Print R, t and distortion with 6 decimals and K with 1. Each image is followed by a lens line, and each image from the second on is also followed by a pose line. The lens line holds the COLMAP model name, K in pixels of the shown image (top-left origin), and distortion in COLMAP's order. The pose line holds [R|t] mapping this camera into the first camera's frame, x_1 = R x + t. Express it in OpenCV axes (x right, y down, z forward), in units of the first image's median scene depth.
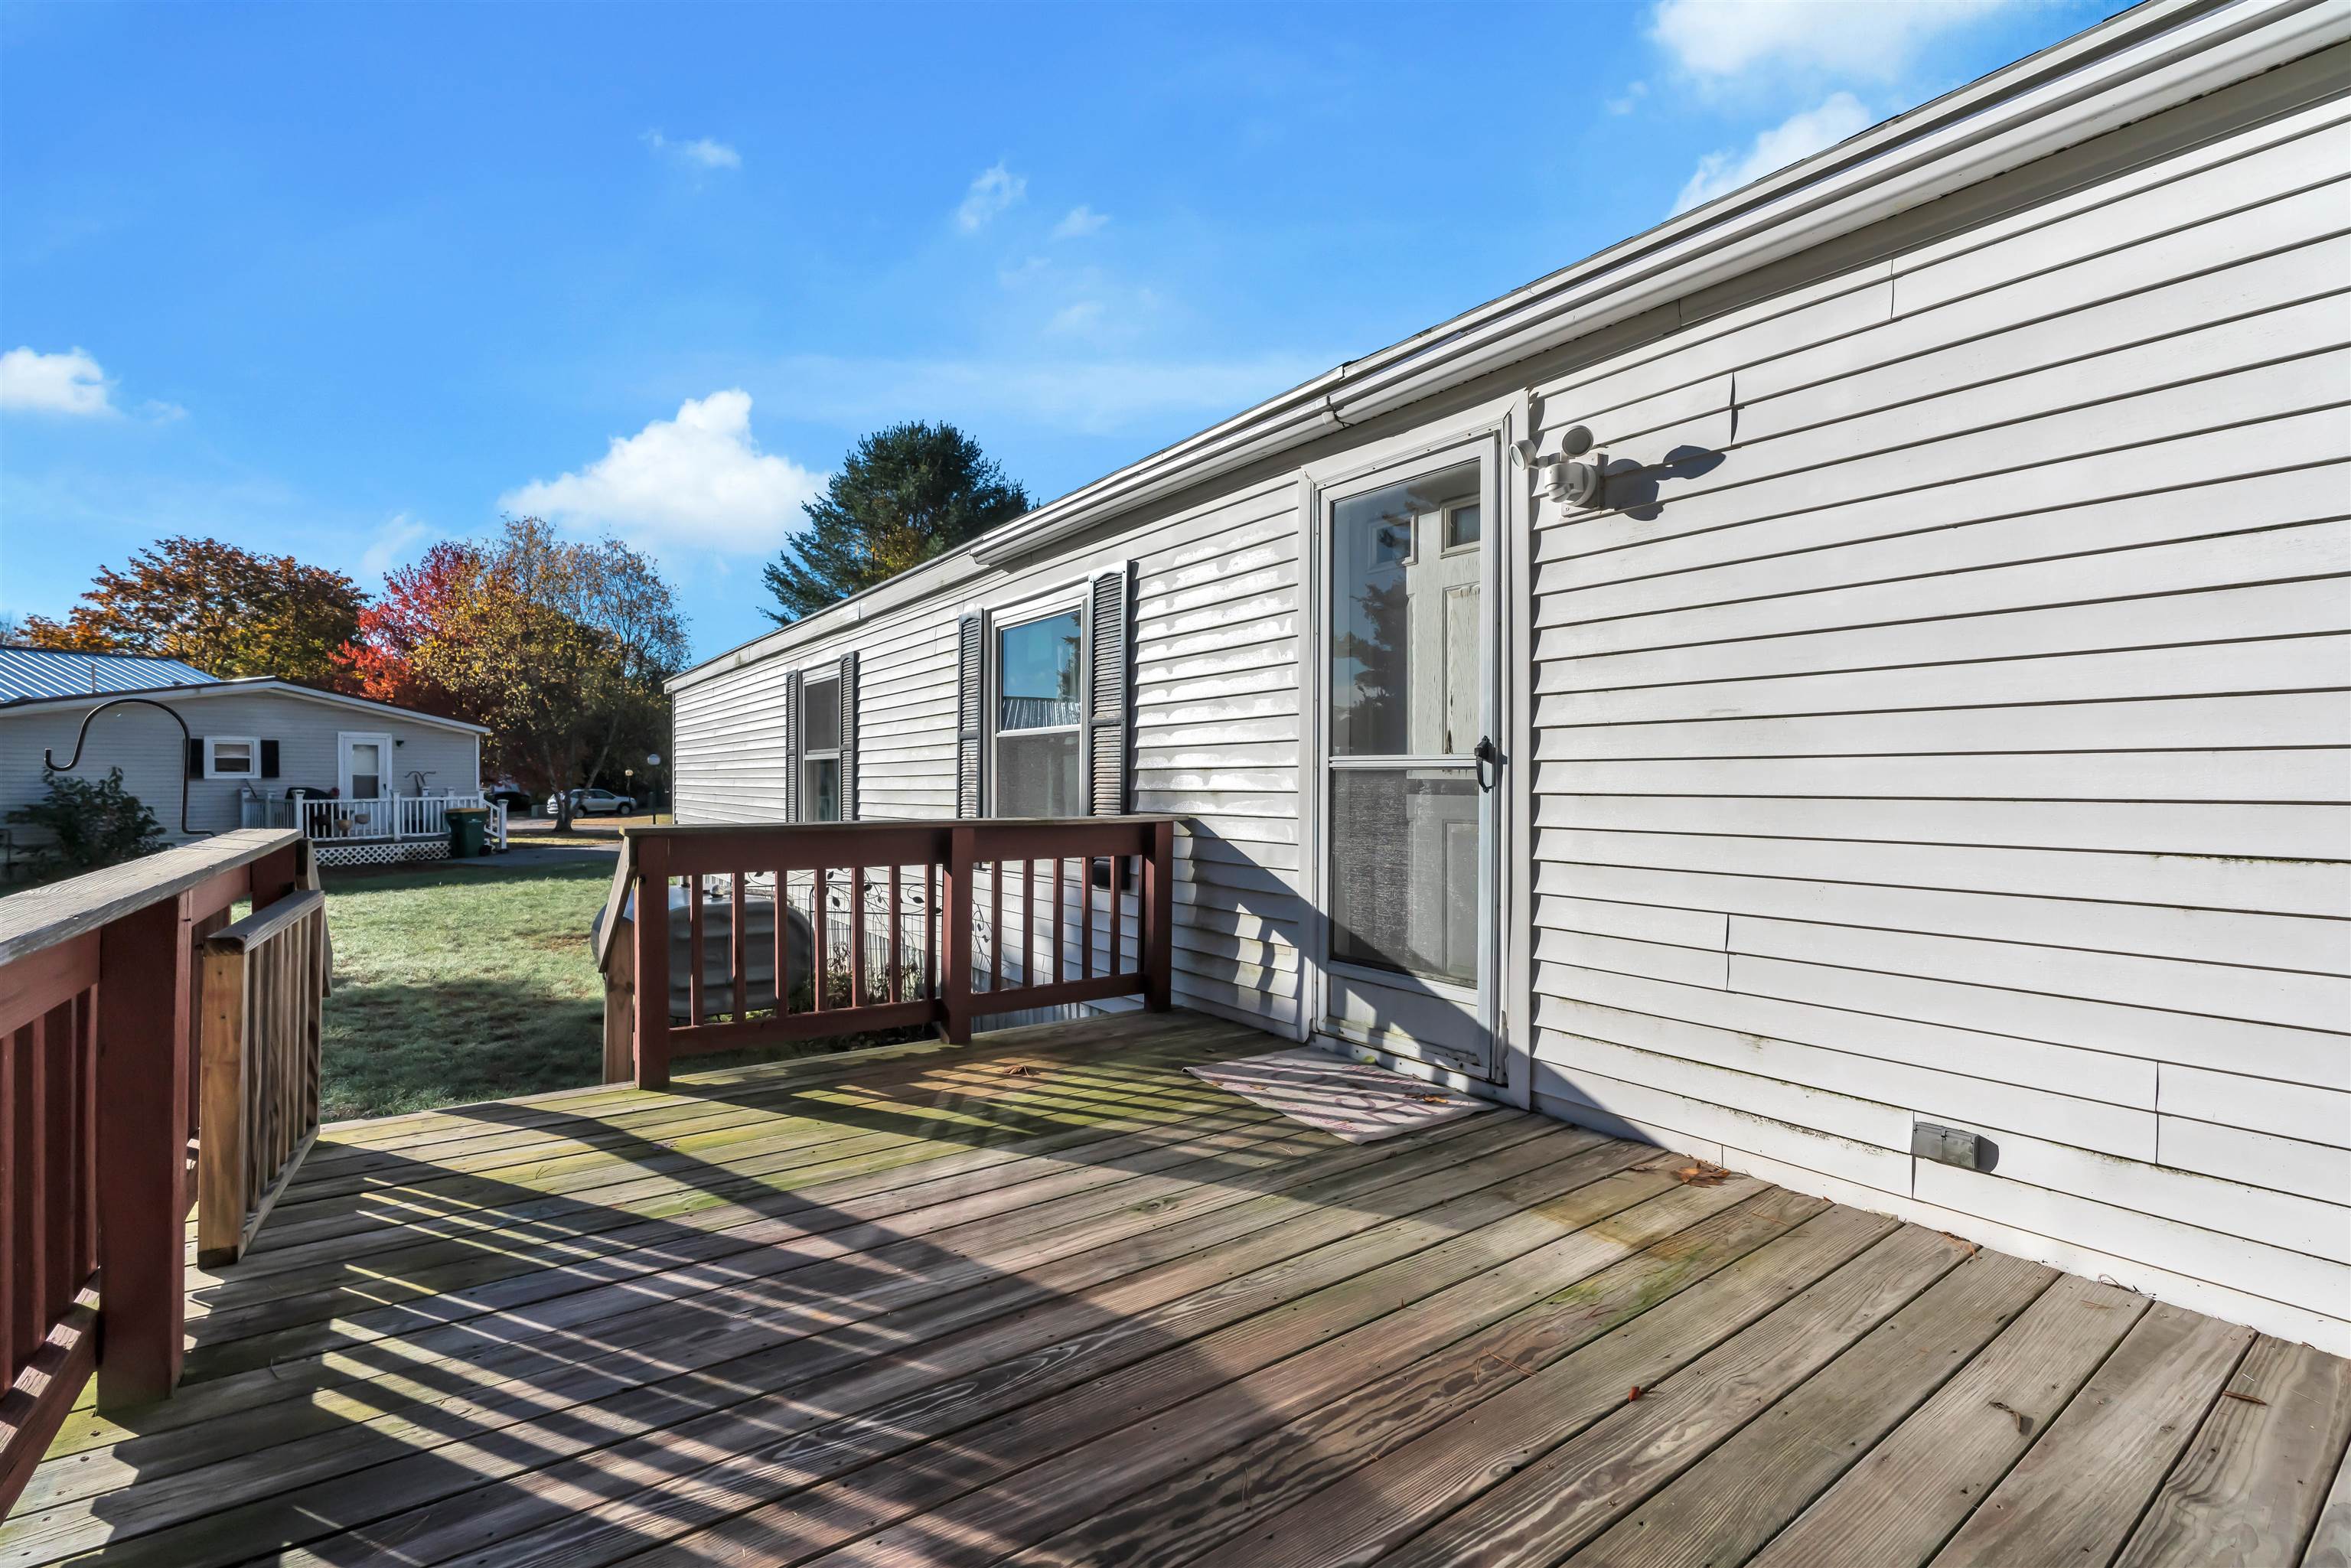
lens RADIAL K [[1050.0, 0, 1191.8], [0, 1050.0, 774.8], [0, 0, 1]] dist [-0.021849, 0.009396]
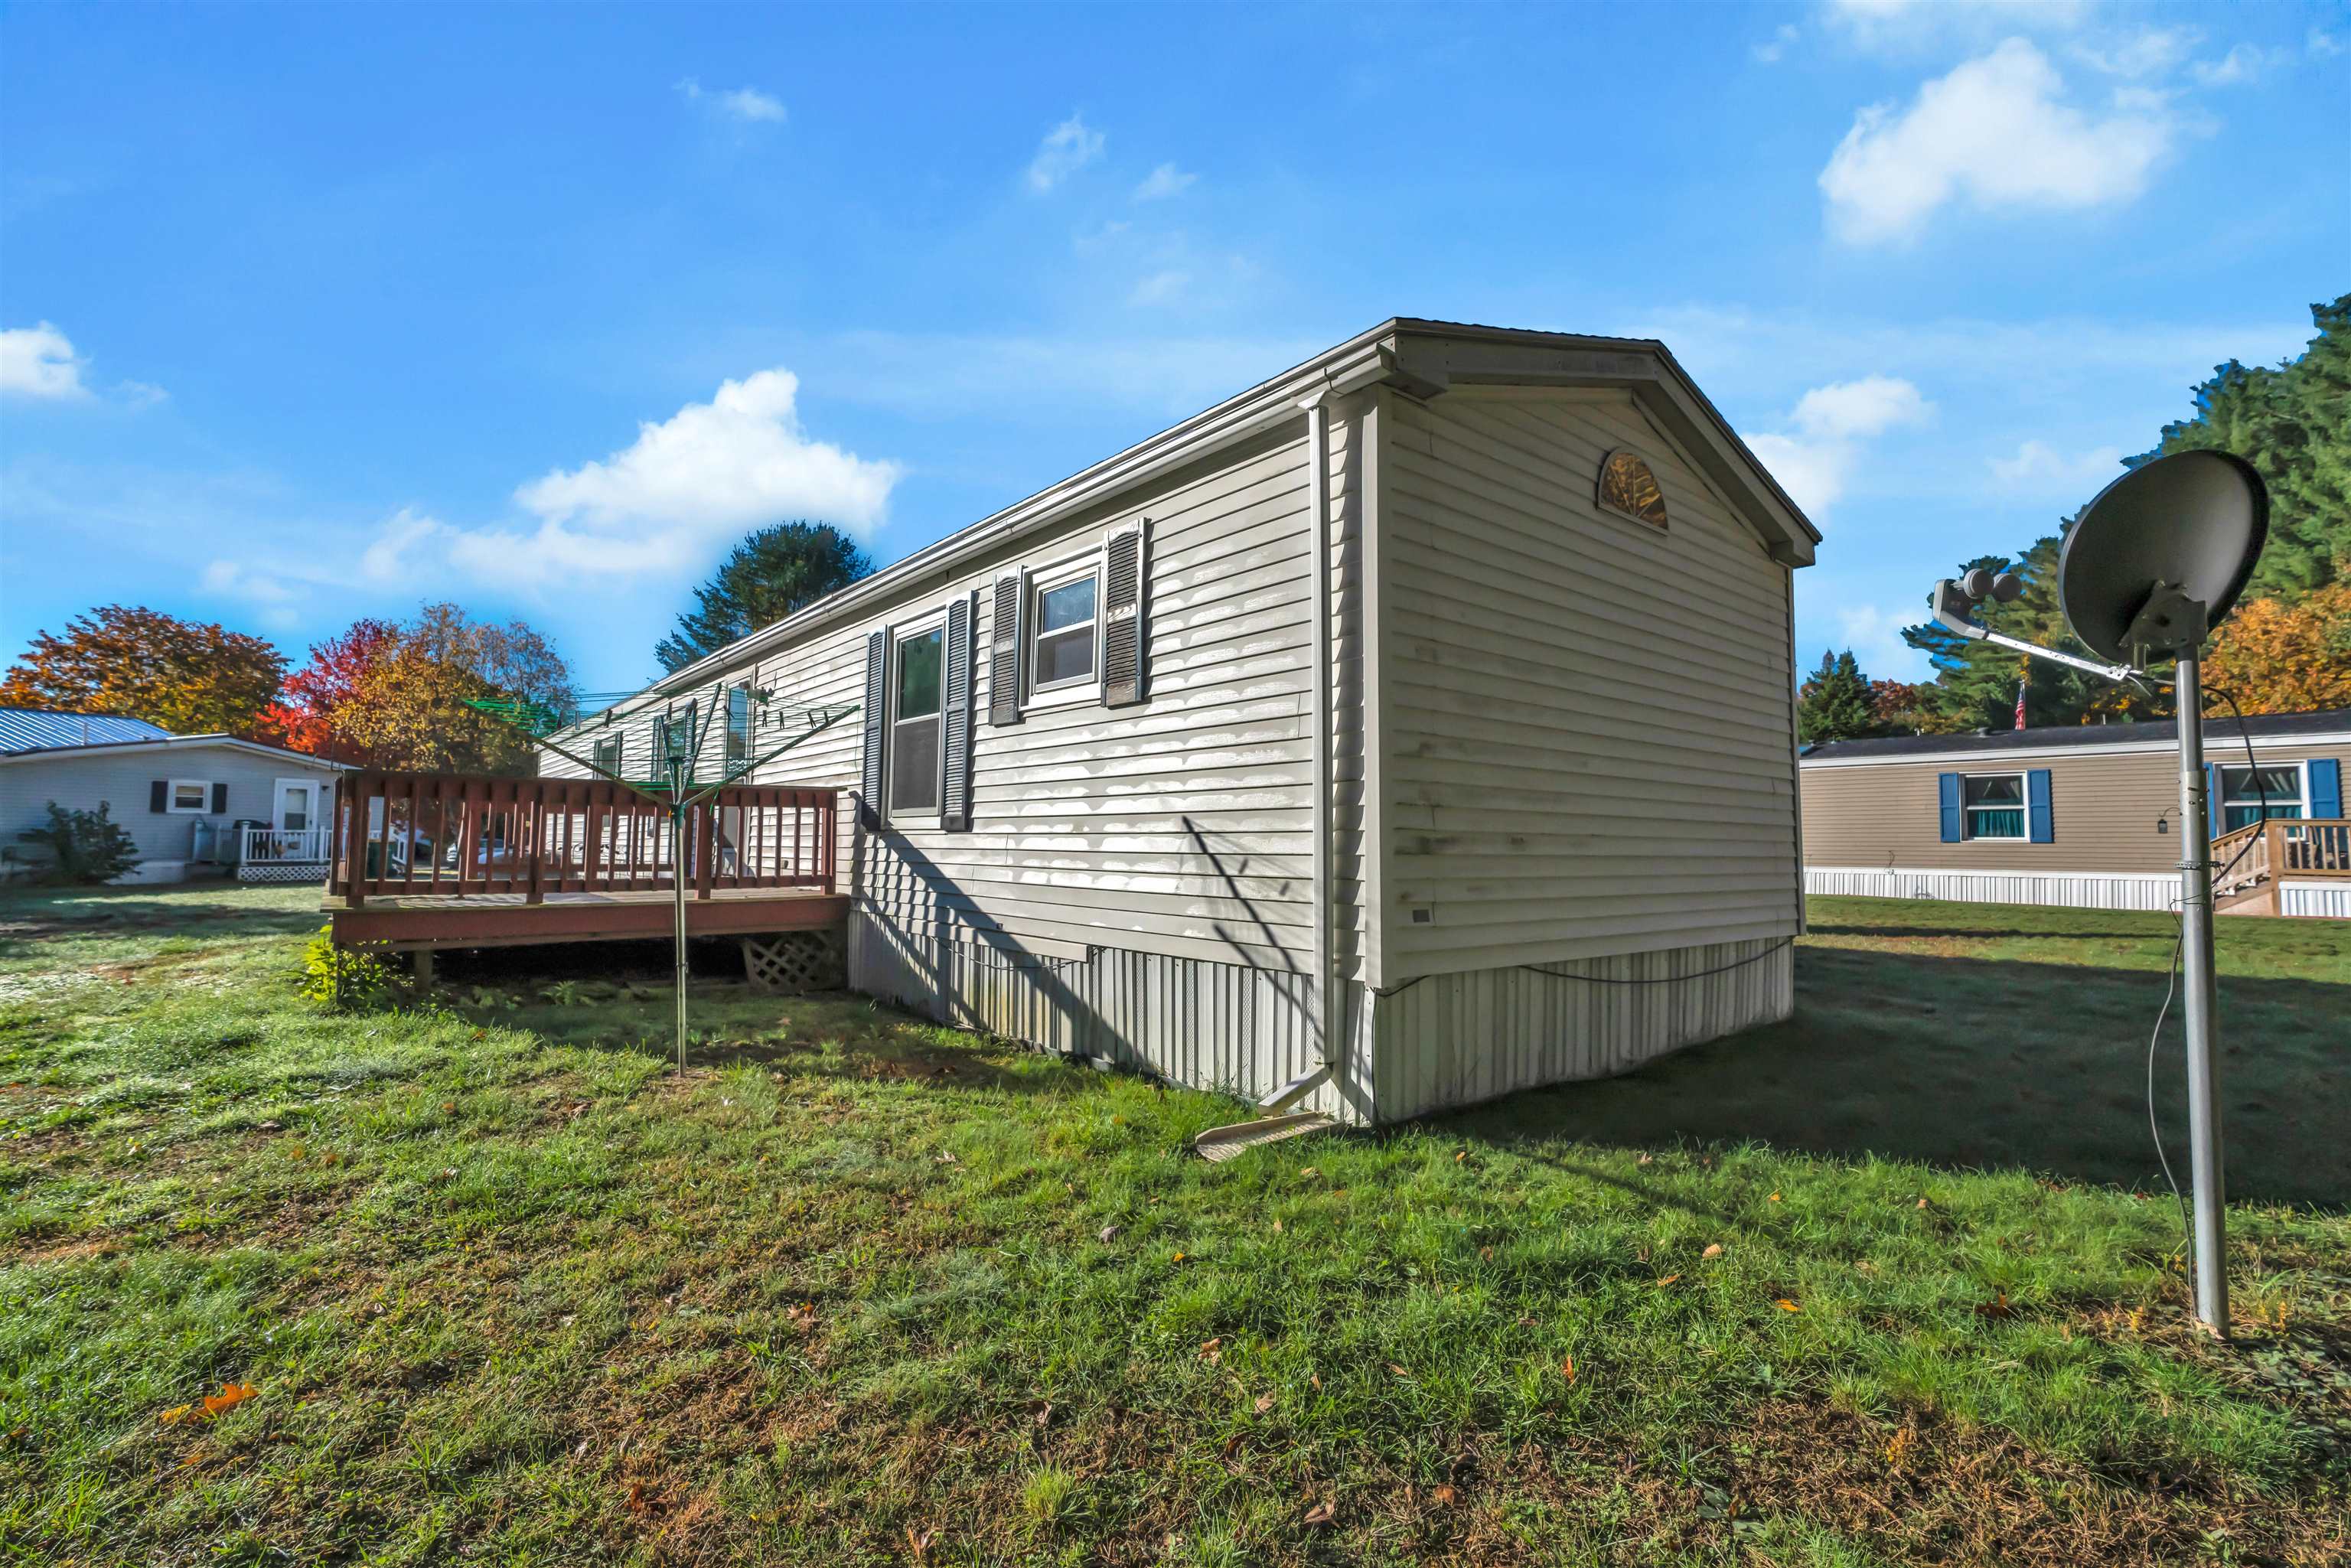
lens RADIAL K [[1054.6, 0, 1194.6], [0, 1054.6, 768.3], [0, 0, 1]] dist [-0.012306, 0.005812]
pose [[0.998003, 0.012843, 0.061843, 0.128808], [-0.008520, 0.997533, -0.069674, 0.015542], [-0.062585, 0.069008, 0.995651, -0.203839]]
